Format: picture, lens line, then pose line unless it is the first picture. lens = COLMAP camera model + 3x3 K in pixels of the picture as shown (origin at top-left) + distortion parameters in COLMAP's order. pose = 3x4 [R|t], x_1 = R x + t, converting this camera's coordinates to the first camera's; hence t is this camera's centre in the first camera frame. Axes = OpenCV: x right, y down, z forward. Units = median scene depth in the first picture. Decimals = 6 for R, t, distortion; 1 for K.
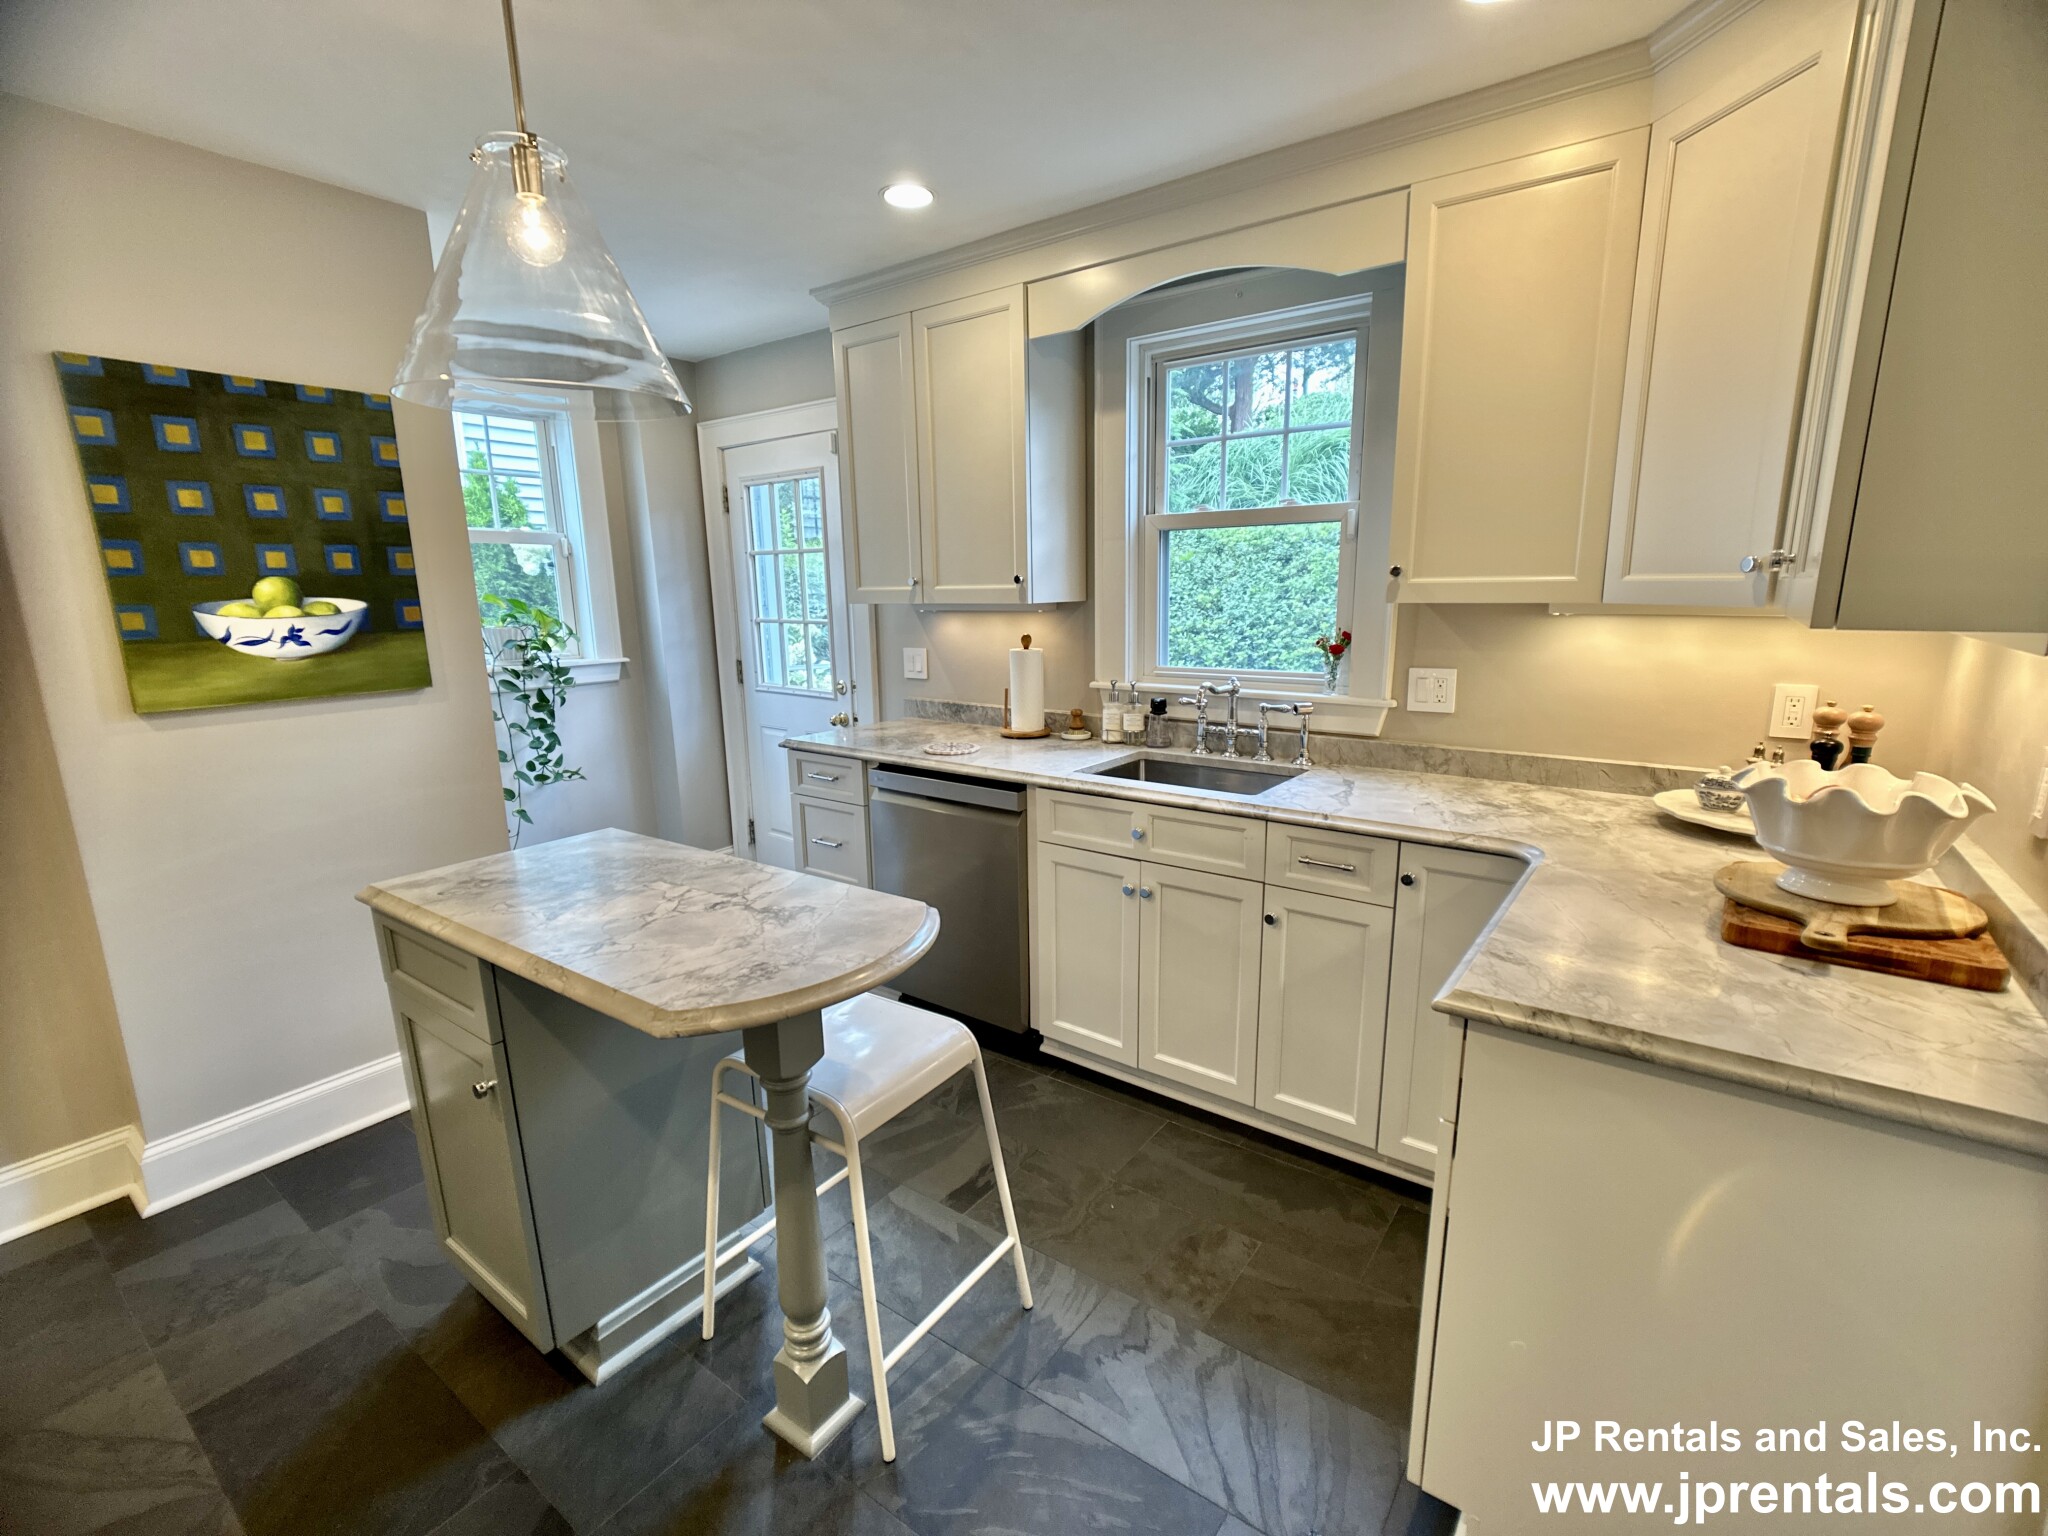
lens RADIAL K [[935.9, 0, 1024.0], [0, 935.9, 768.0], [0, 0, 1]] dist [-0.005221, -0.000468]
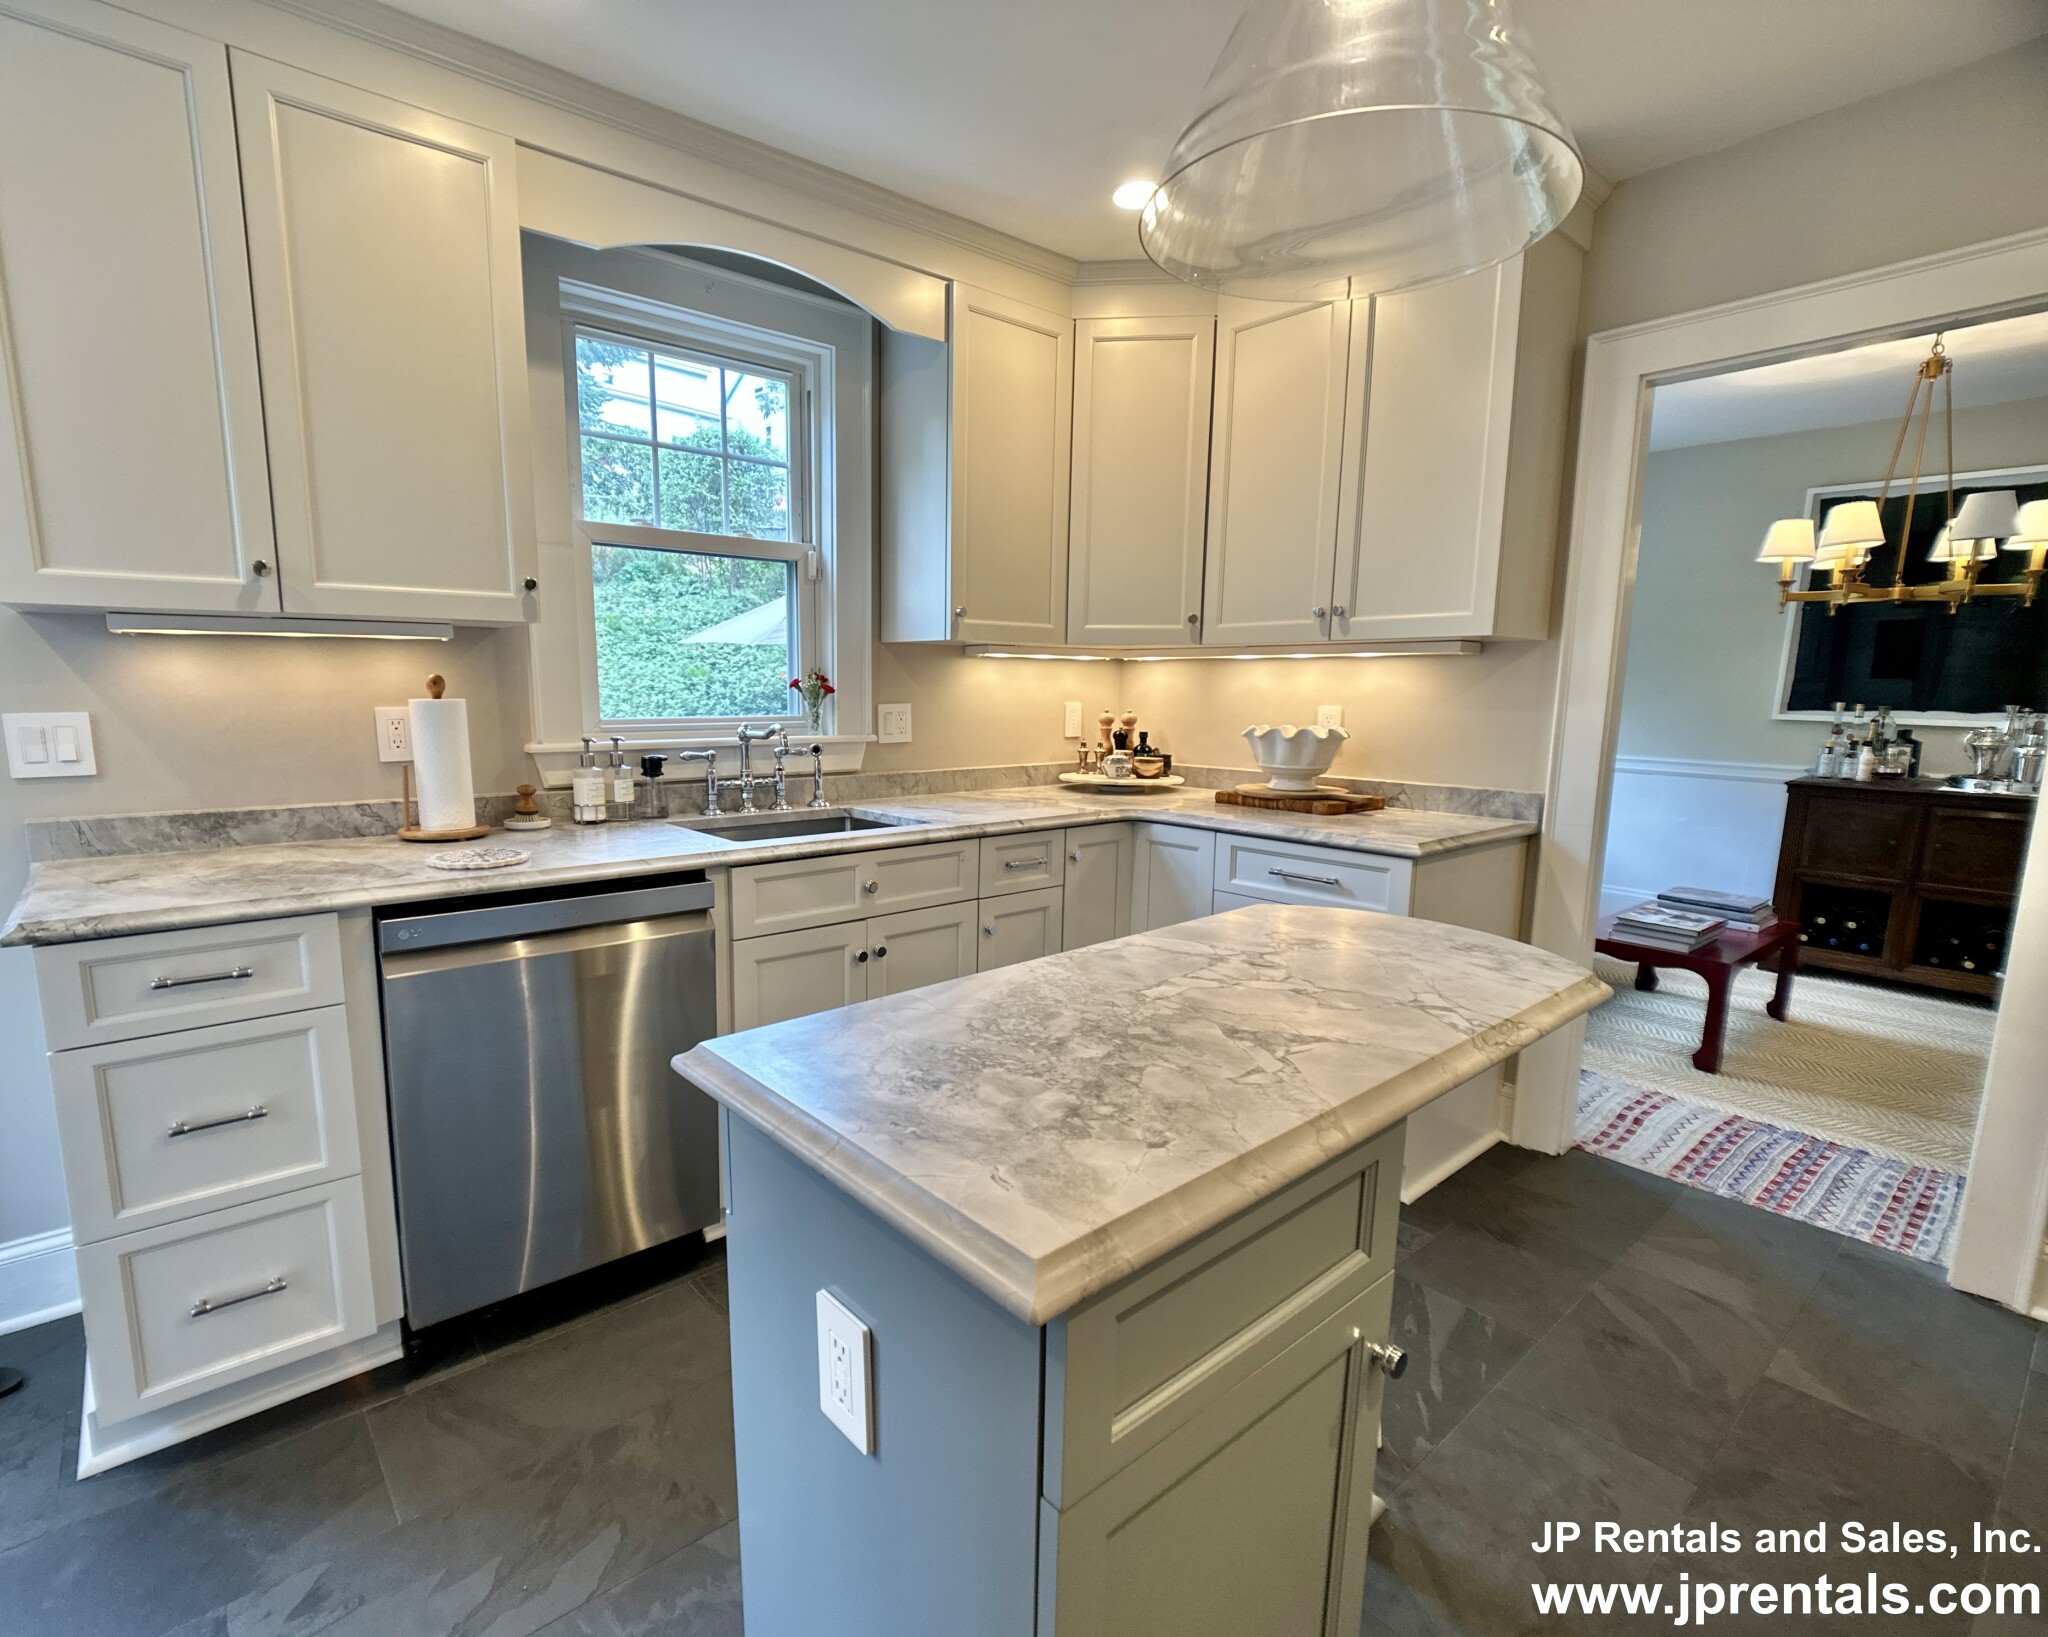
lens RADIAL K [[995.0, 0, 966.9], [0, 995.0, 845.9], [0, 0, 1]] dist [0.000904, 0.000103]
pose [[0.239297, -0.141093, 0.960640, -0.742513], [0.177292, 0.979101, 0.099640, -0.044450], [-0.954623, 0.146470, 0.259310, 0.653232]]
